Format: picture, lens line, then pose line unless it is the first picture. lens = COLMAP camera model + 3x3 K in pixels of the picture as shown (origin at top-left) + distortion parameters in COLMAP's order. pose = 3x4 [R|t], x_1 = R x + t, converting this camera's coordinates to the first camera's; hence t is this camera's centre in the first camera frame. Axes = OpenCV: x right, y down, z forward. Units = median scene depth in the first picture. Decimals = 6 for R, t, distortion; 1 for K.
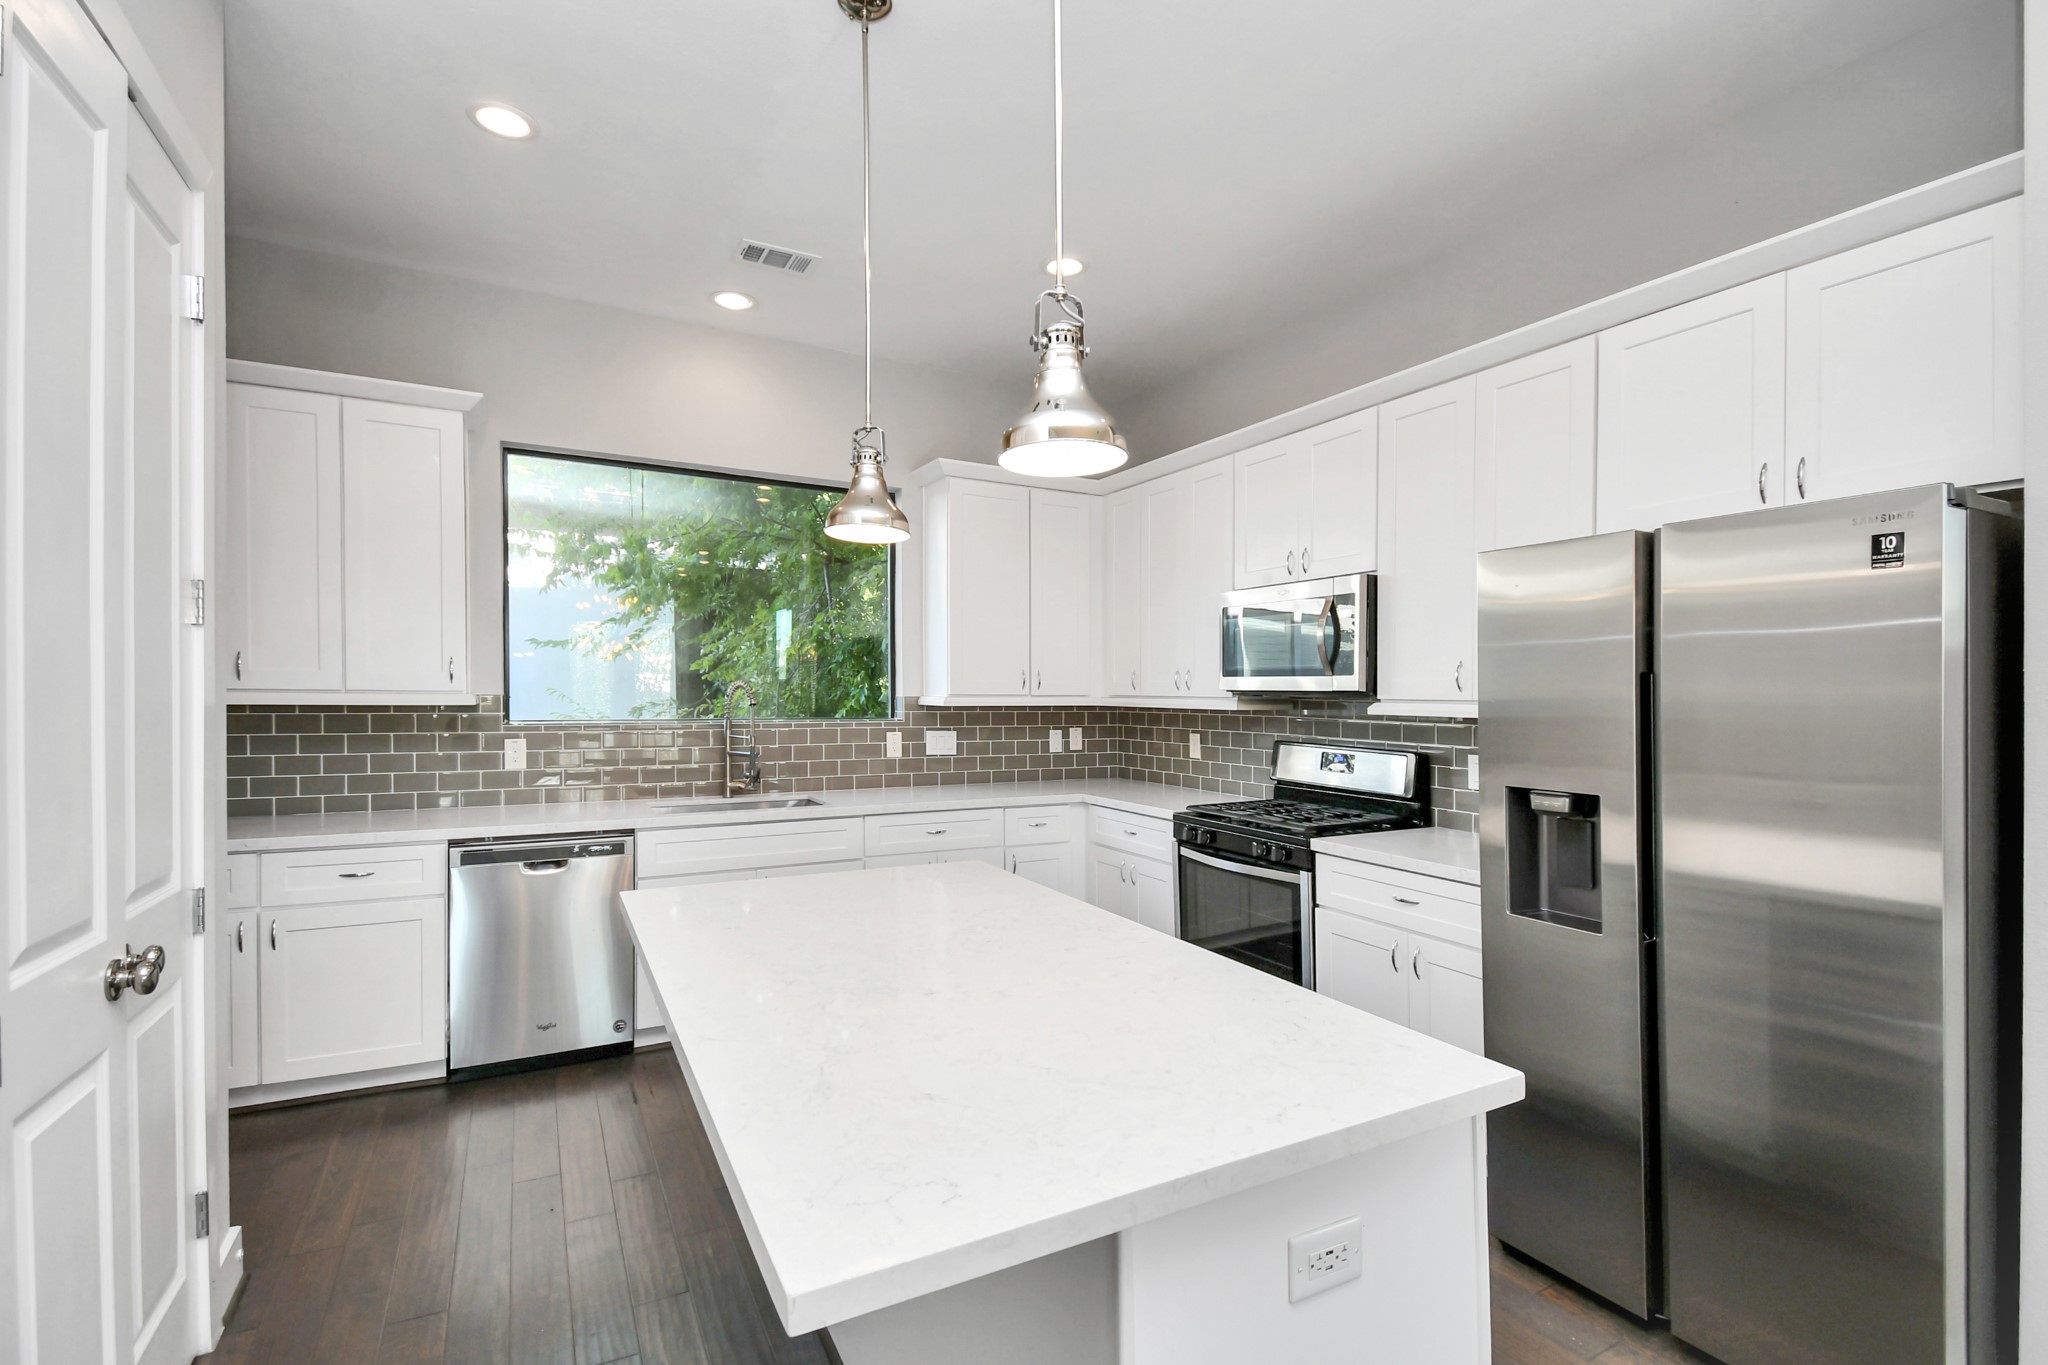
lens RADIAL K [[908.5, 0, 1001.0], [0, 908.5, 678.7], [0, 0, 1]] dist [-0.000281, -0.021422]
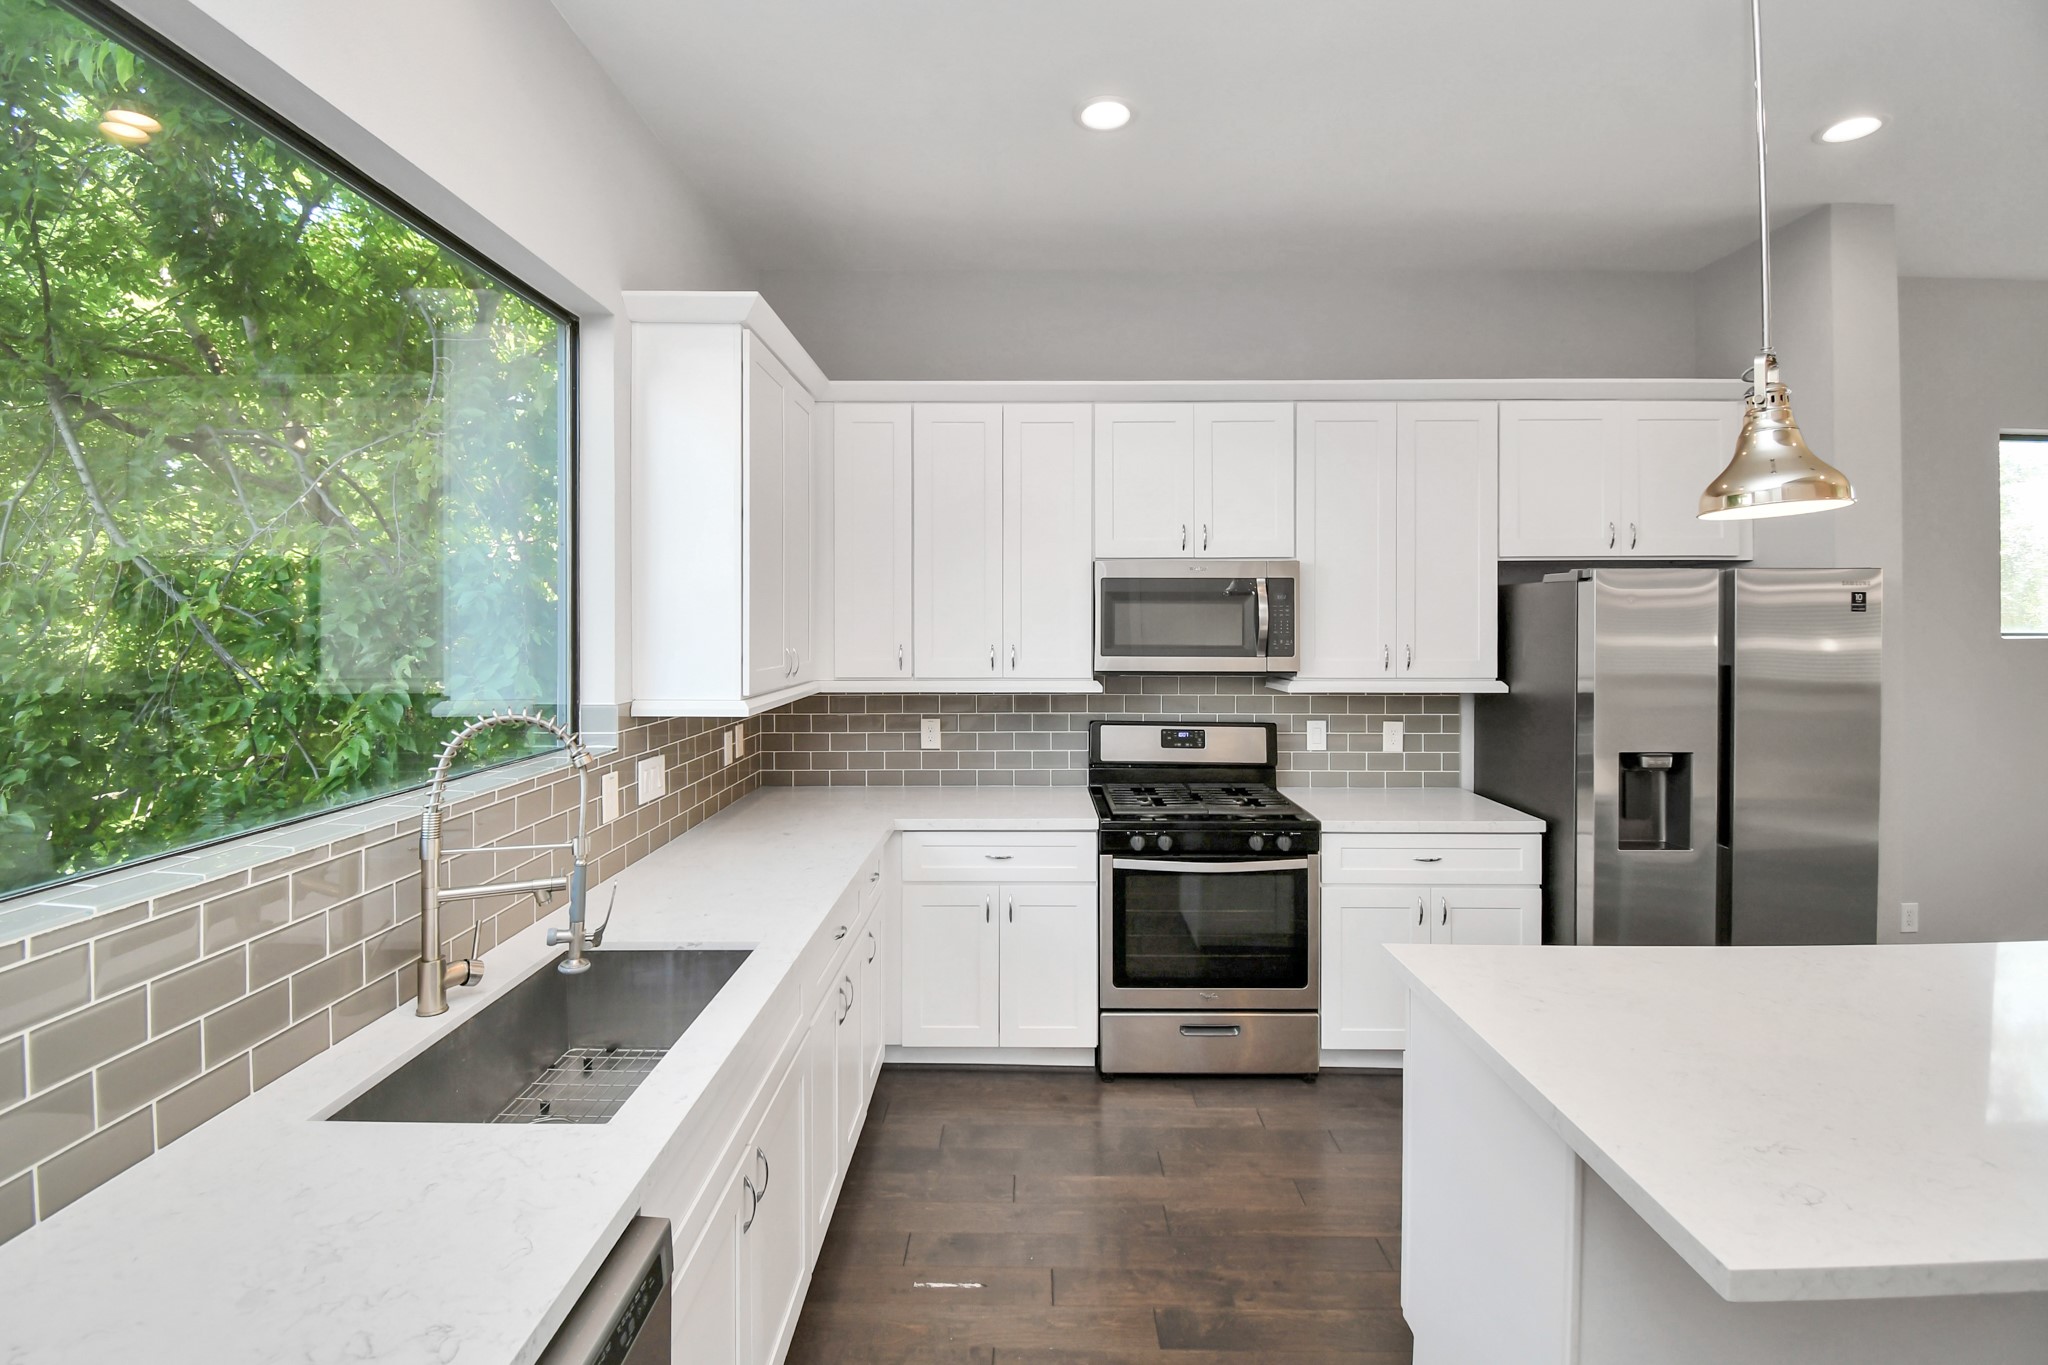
lens RADIAL K [[898.9, 0, 1028.1], [0, 898.9, 616.2], [0, 0, 1]] dist [0.010439, -0.020099]
pose [[0.461273, -0.001768, 0.887257, -0.667698], [-0.007395, 0.999956, 0.005837, -0.053332], [-0.887227, -0.009254, 0.461239, 0.791978]]
